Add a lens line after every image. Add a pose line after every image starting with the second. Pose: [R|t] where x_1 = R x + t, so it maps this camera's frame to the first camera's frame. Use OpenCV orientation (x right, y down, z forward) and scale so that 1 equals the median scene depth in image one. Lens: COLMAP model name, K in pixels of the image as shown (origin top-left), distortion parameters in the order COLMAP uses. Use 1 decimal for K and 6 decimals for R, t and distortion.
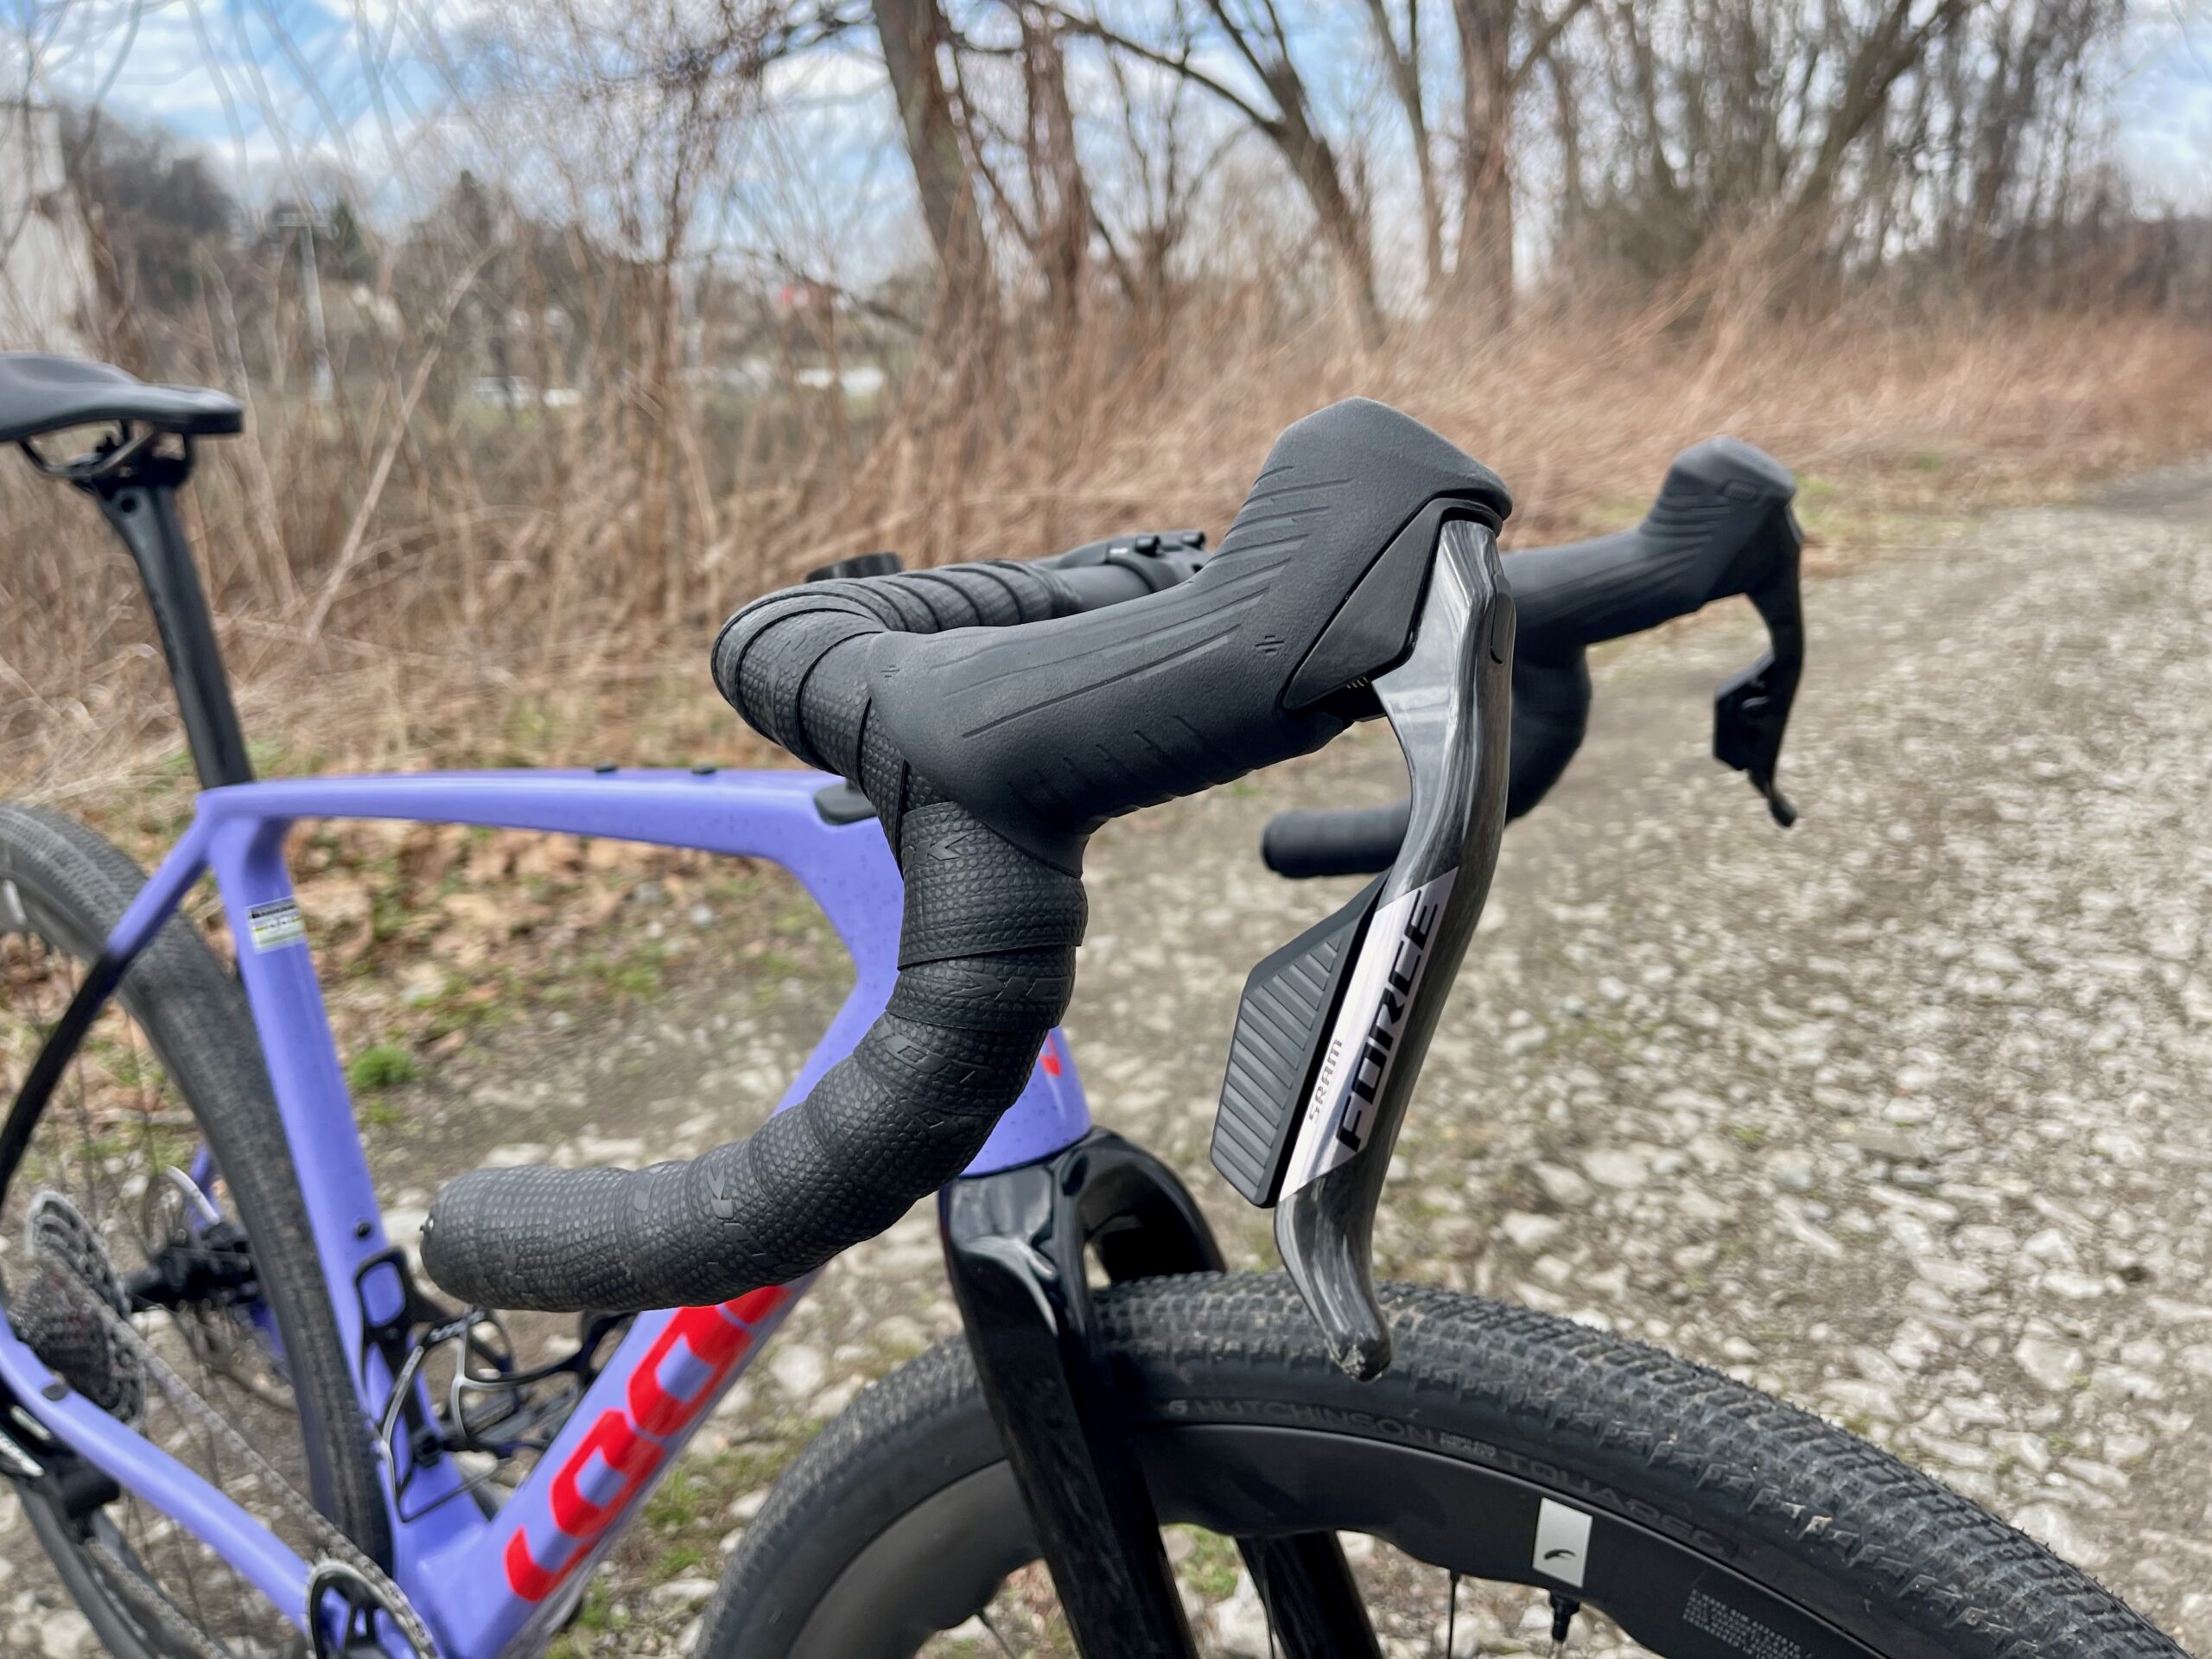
lens RADIAL K [[1751.5, 0, 1060.9], [0, 1751.5, 835.5], [0, 0, 1]] dist [0.076580, -0.119701]
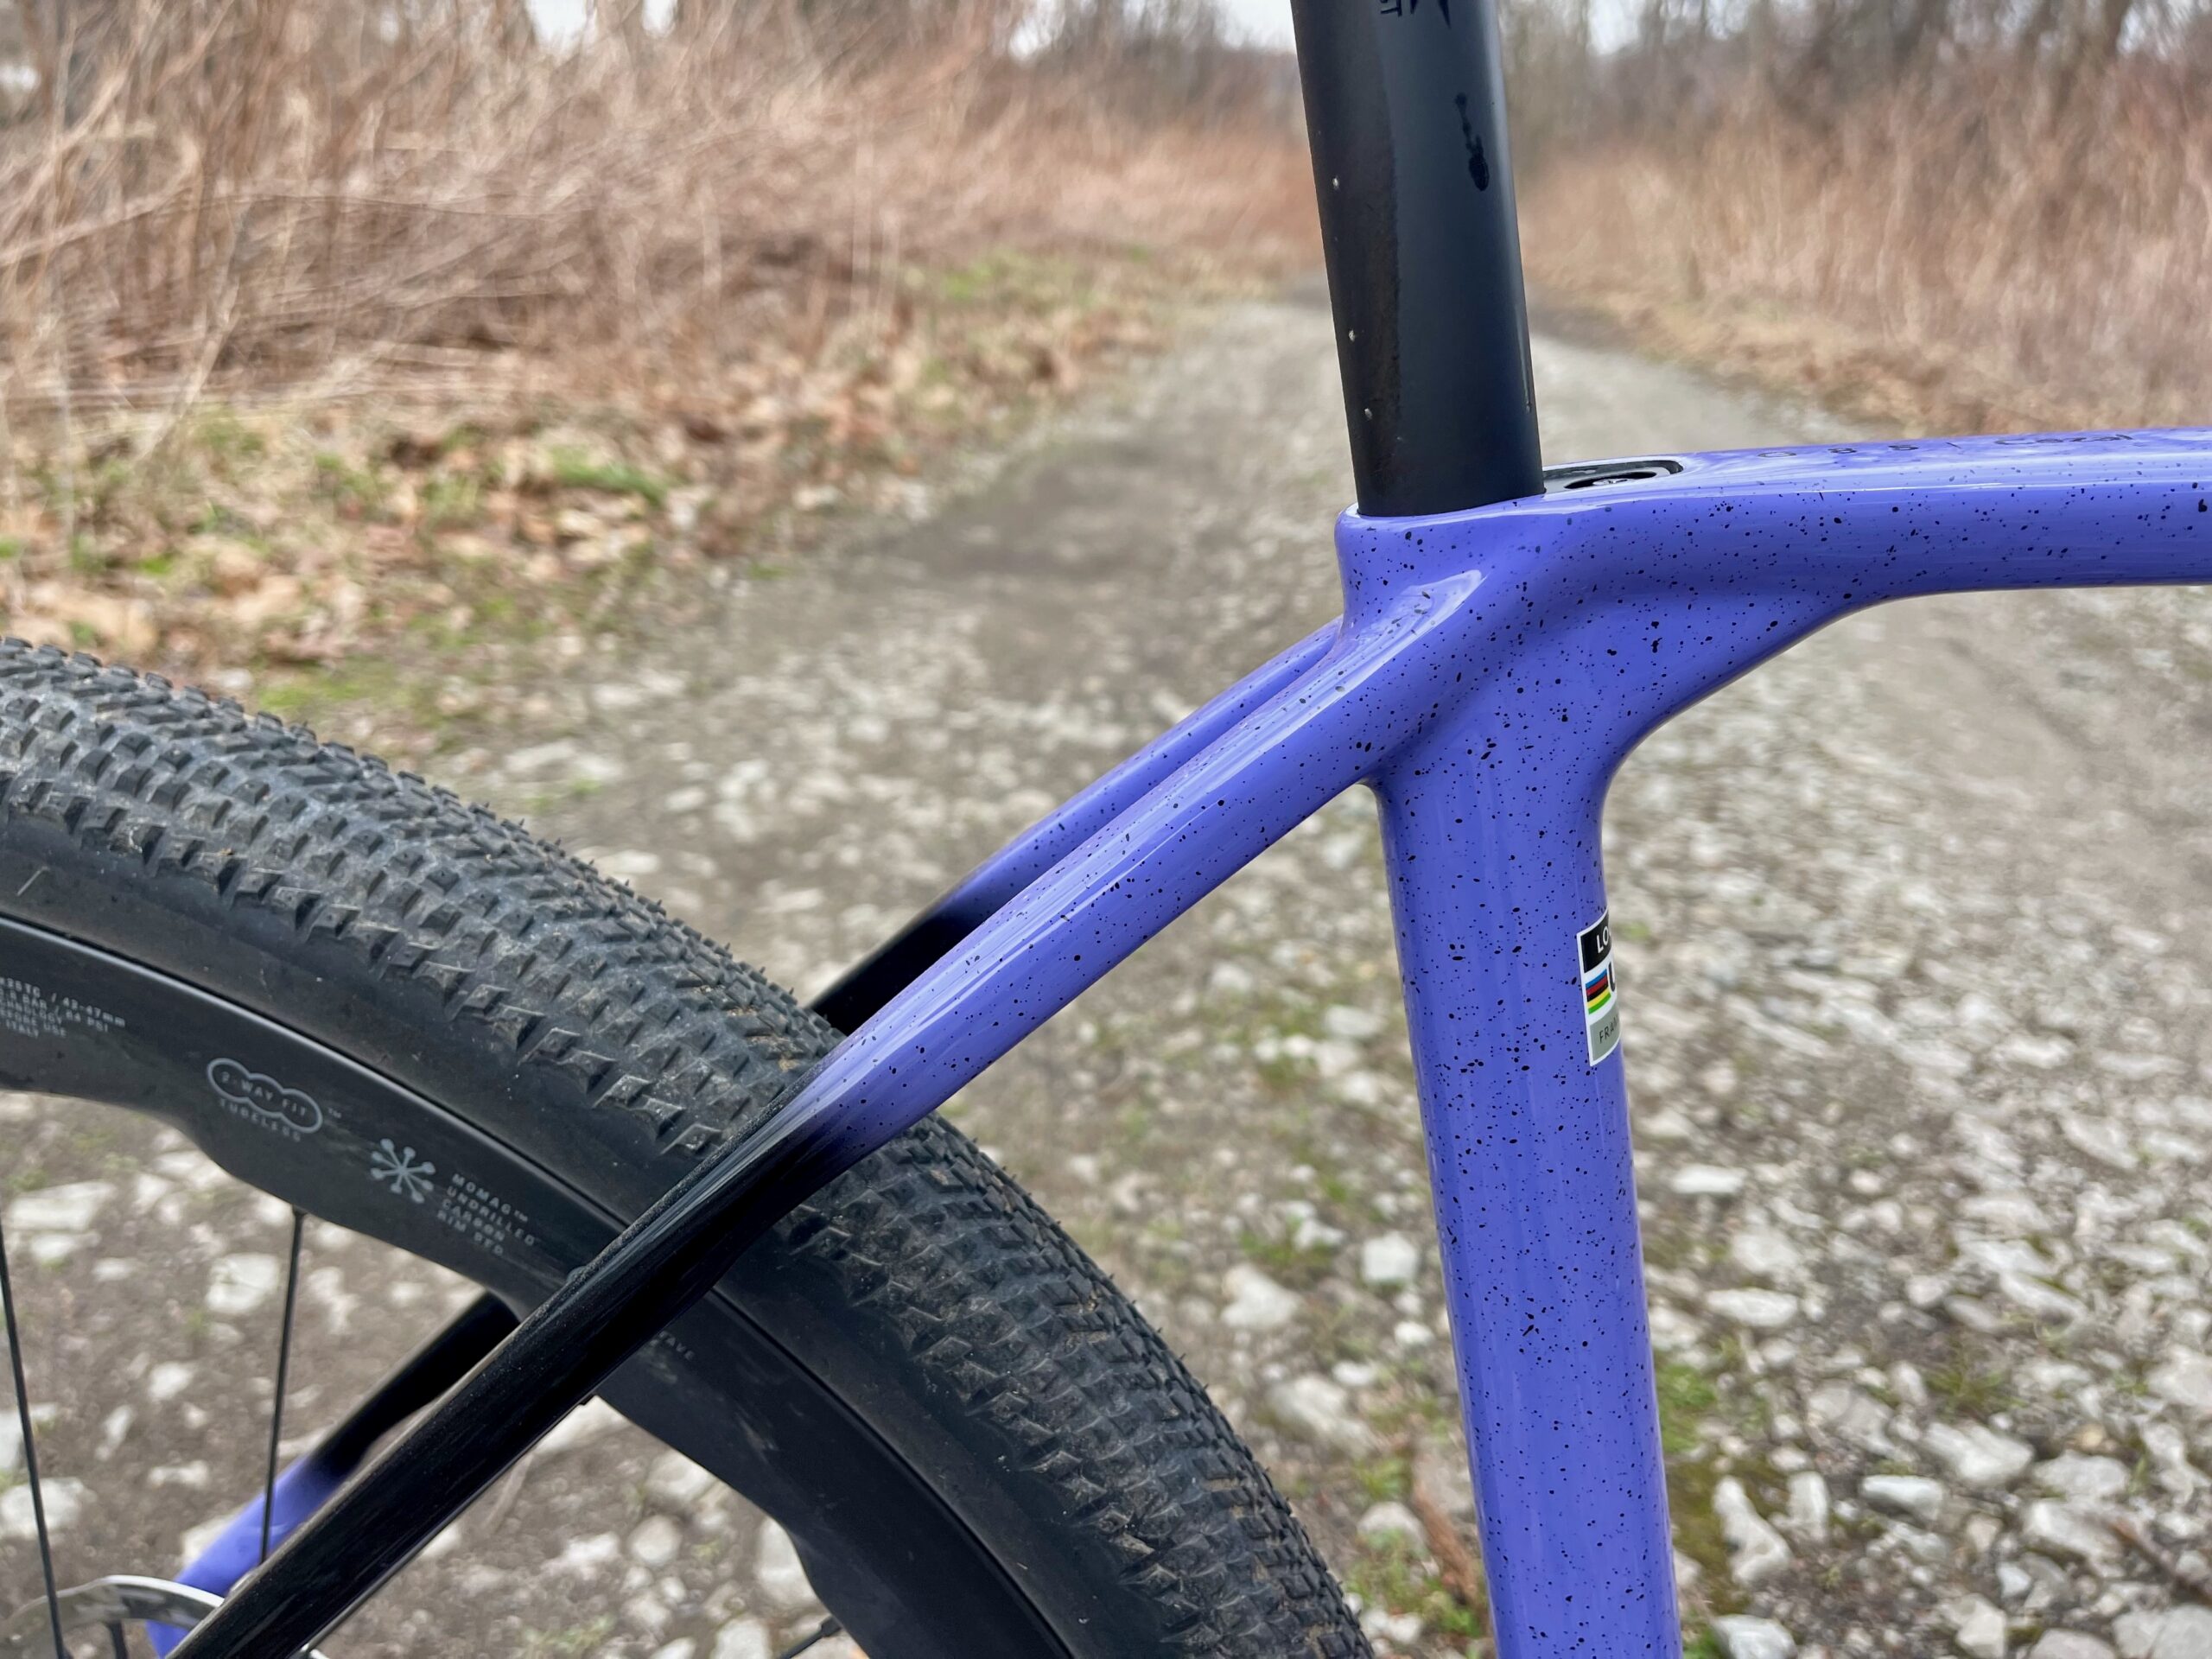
lens RADIAL K [[1738.3, 0, 1099.6], [0, 1738.3, 766.7], [0, 0, 1]] dist [0.092211, -0.132574]
pose [[0.869112, -0.073050, 0.489192, -0.239486], [0.029757, 0.994965, 0.095709, -0.011011], [-0.493720, -0.068625, 0.866909, 0.273053]]
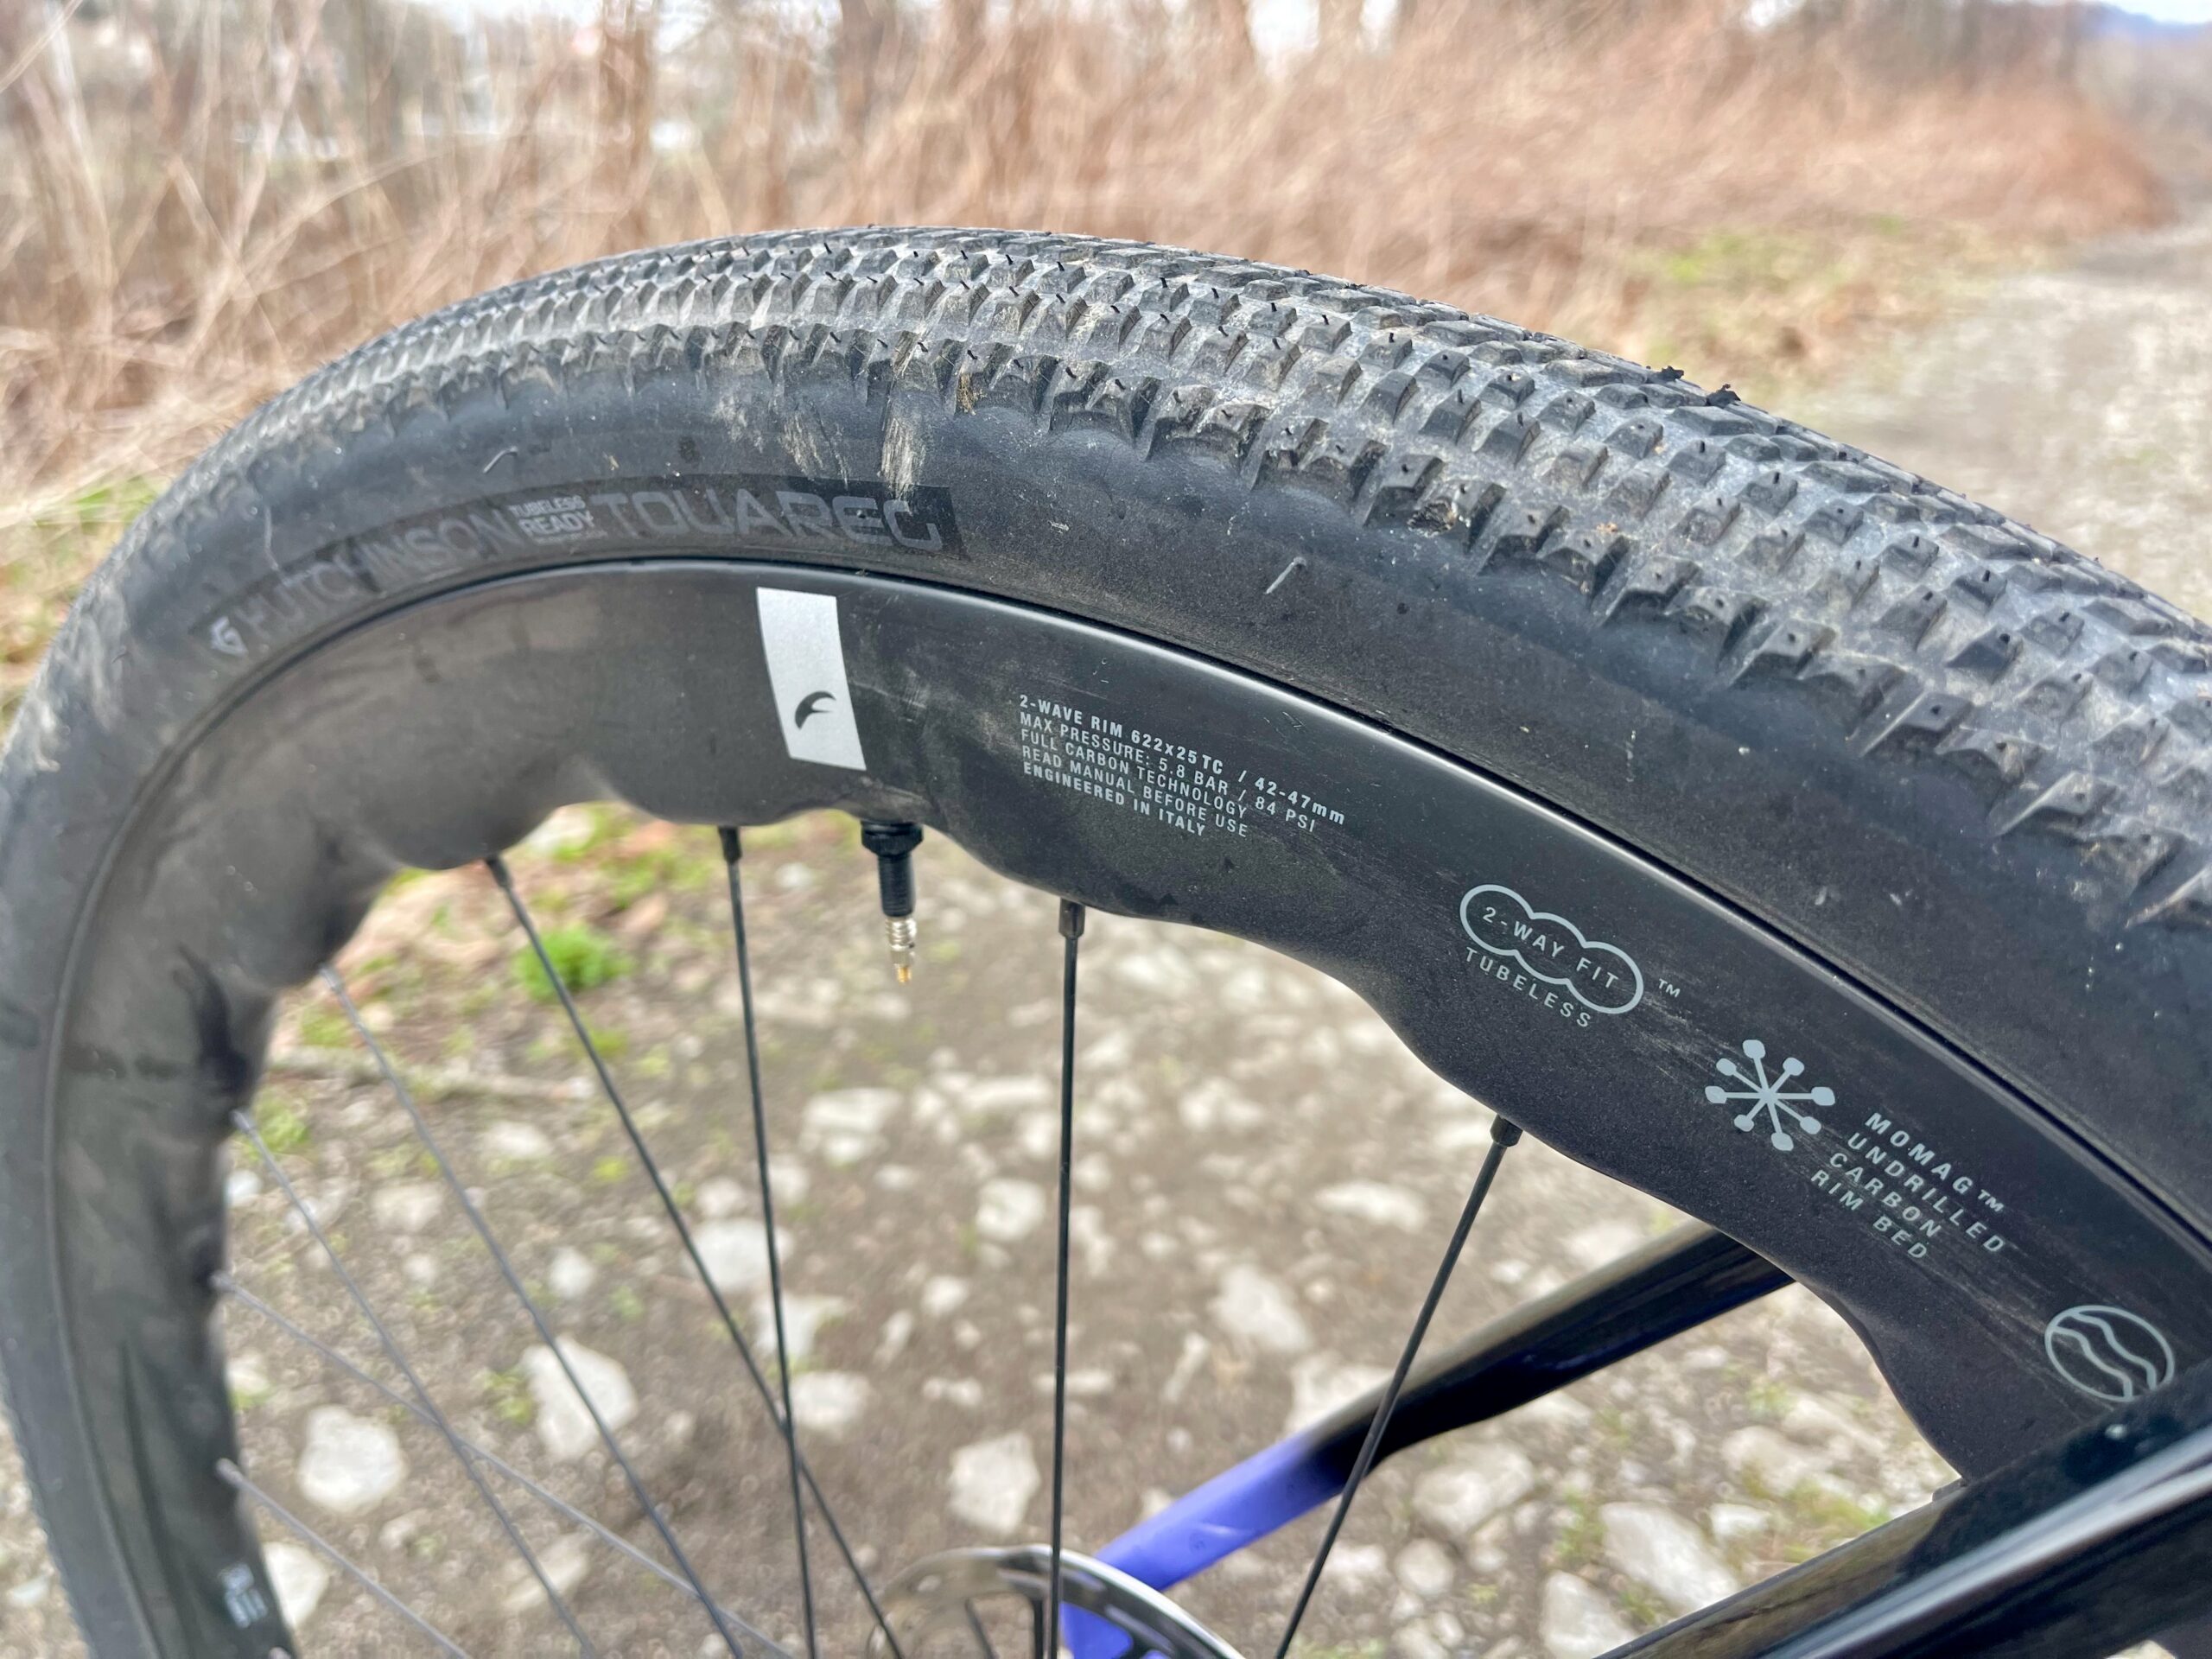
lens RADIAL K [[1738.3, 0, 1099.6], [0, 1738.3, 766.7], [0, 0, 1]] dist [0.092211, -0.132574]
pose [[0.989835, -0.011361, 0.141763, -0.260632], [-0.000872, 0.996301, 0.085930, 0.005465], [-0.142215, -0.085180, 0.986164, 0.327892]]
